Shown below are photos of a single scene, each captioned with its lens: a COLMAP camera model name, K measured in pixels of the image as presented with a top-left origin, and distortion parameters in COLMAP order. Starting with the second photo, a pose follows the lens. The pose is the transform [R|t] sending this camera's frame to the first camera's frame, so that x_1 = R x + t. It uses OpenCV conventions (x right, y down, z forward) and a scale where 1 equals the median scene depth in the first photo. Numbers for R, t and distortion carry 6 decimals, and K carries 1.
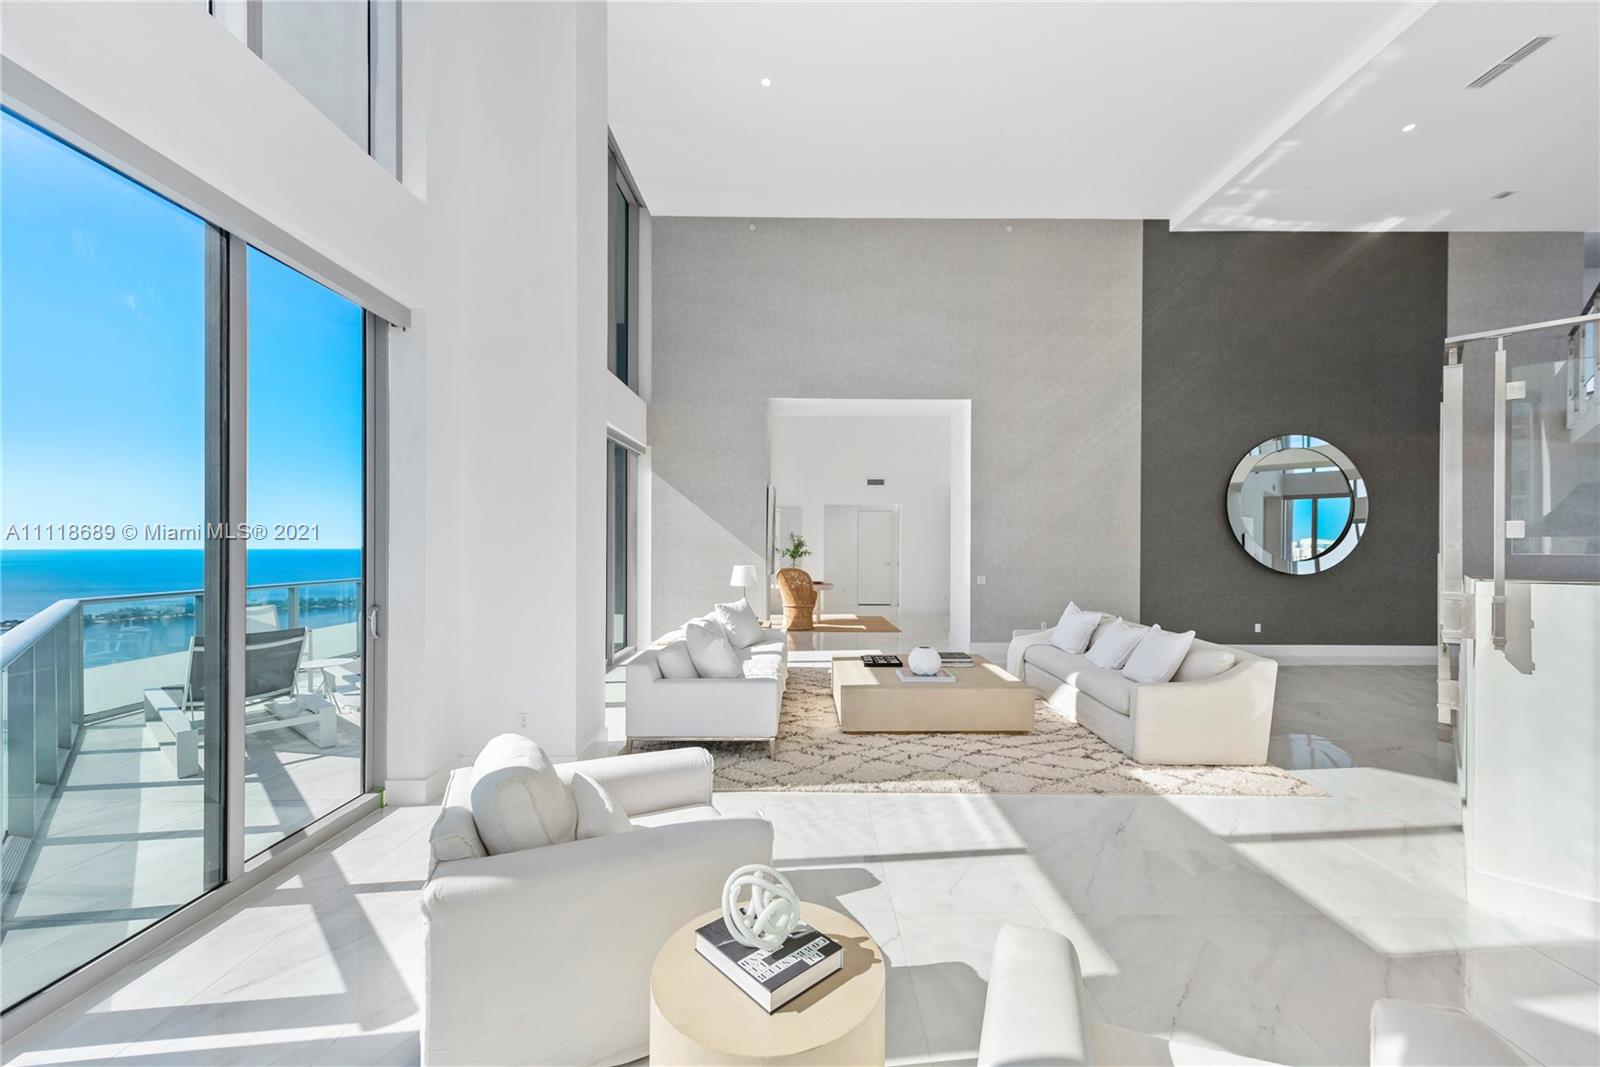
lens RADIAL K [[629.9, 0, 808.9], [0, 629.9, 545.3], [0, 0, 1]] dist [0.000554, -0.000032]
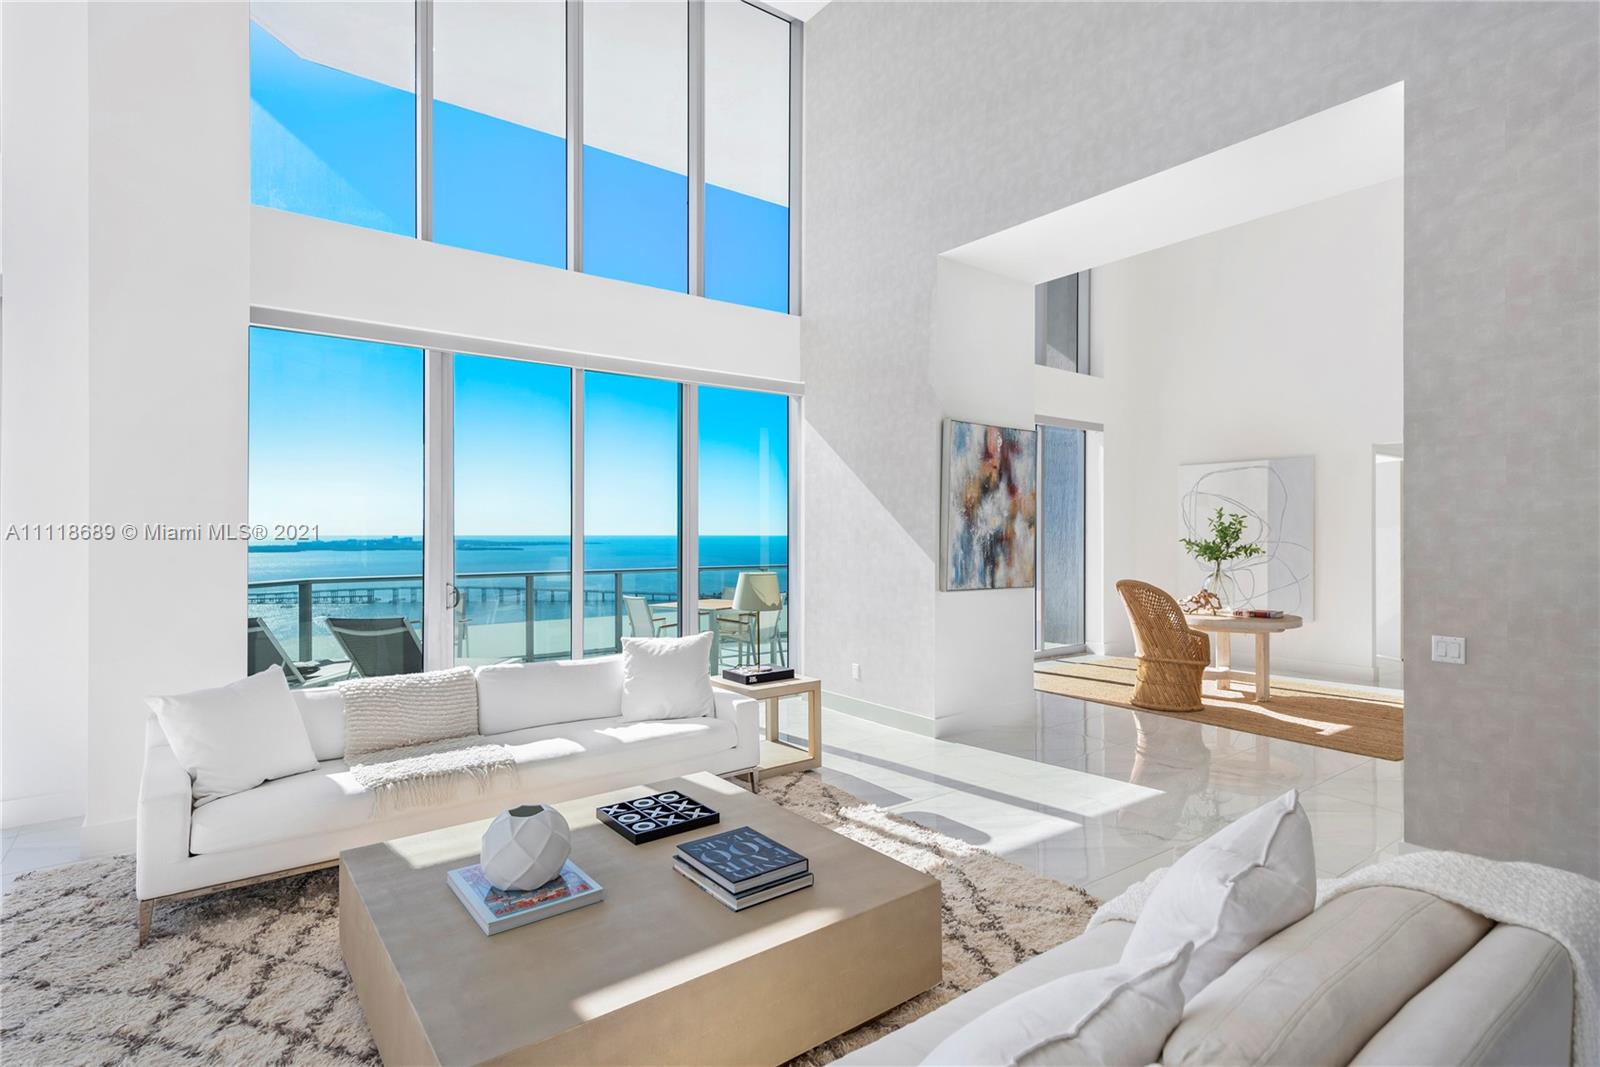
lens RADIAL K [[800.1, 0, 800.0], [0, 800.1, 533.5], [0, 0, 1]] dist [0.001013, 0.000268]
pose [[0.603150, 0.001922, -0.797625, 0.396587], [-0.000916, 0.999998, 0.001717, -0.001452], [0.797627, -0.000305, 0.603151, 0.507745]]
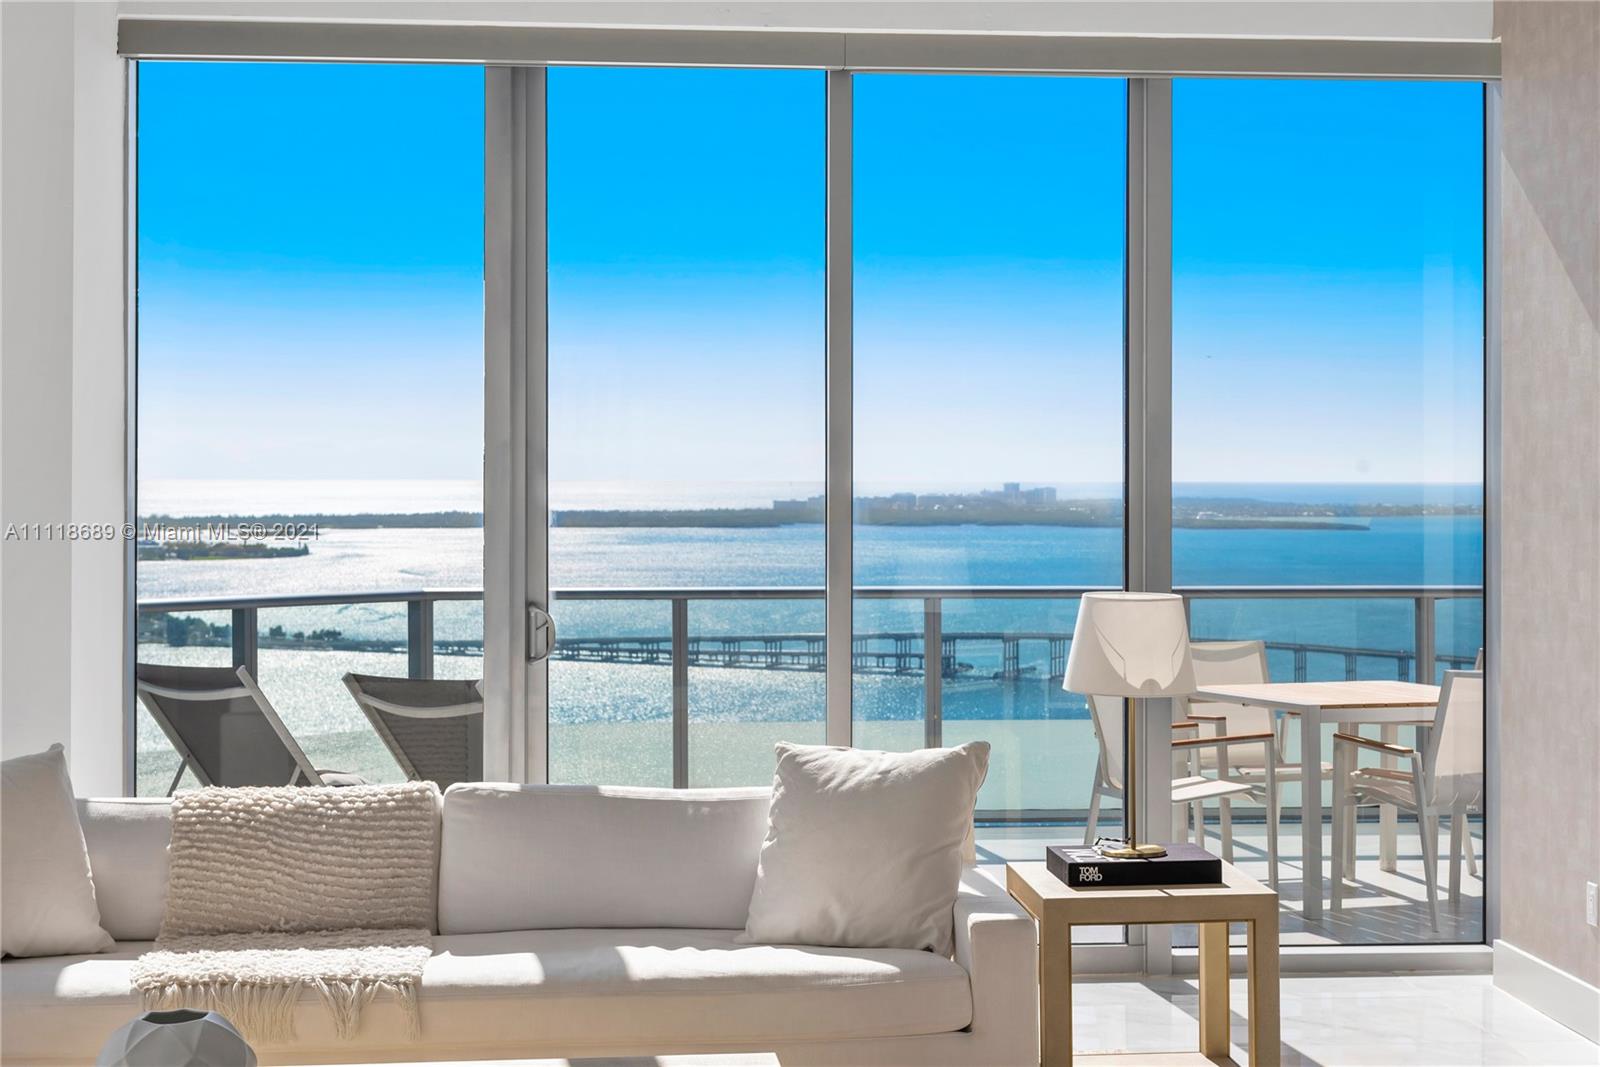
lens RADIAL K [[2613.1, 0, 800.0], [0, 2613.1, 533.5], [0, 0, 1]] dist [-0.022648, -0.086425]
pose [[0.088609, 0.023642, -0.995786, 0.884152], [-0.002258, 0.999720, 0.023534, -0.009463], [0.996064, 0.000163, 0.088637, 0.897902]]
